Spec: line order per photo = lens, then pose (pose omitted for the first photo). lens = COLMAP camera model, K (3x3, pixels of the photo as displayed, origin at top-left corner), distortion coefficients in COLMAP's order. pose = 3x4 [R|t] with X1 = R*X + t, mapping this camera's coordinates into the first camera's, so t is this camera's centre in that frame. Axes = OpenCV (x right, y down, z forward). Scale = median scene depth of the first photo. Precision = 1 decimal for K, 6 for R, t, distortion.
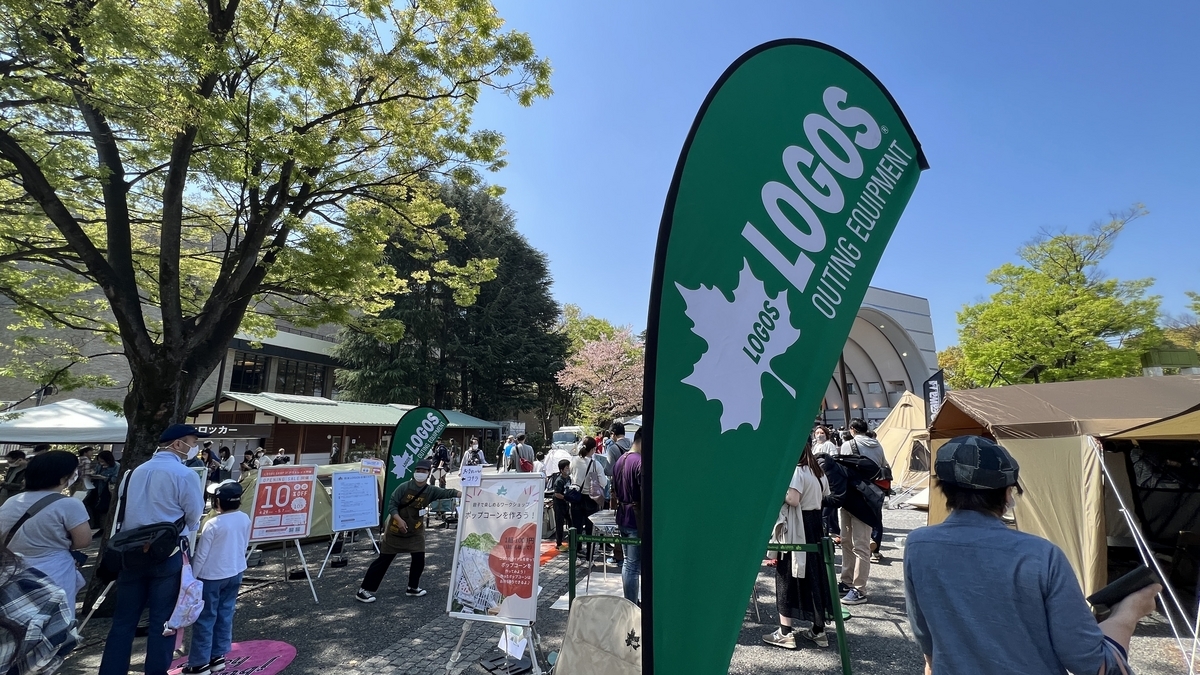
lens RADIAL K [[551.8, 0, 596.2], [0, 551.8, 334.6], [0, 0, 1]] dist [-0.000703, 0.000036]
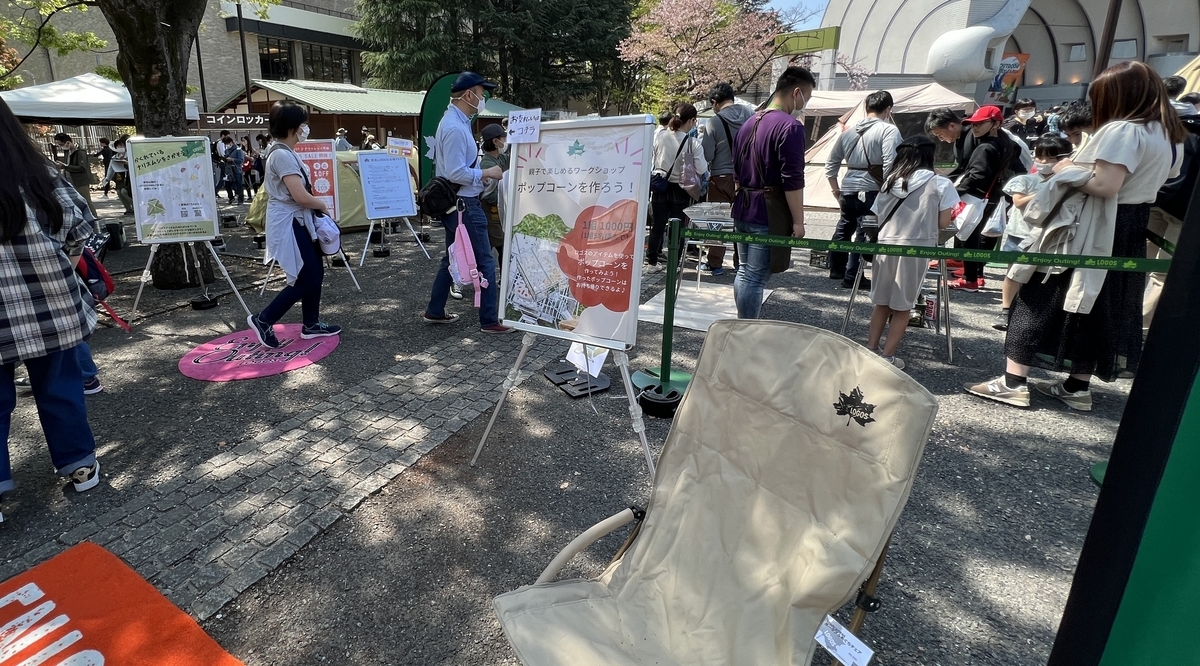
lens RADIAL K [[450.1, 0, 600.0], [0, 450.1, 333.0], [0, 0, 1]] dist [-0.000134, -0.000011]
pose [[0.997808, 0.064078, -0.016530, -0.095742], [-0.046981, 0.861847, 0.504987, 0.160656], [0.046605, -0.503104, 0.862968, 0.364854]]
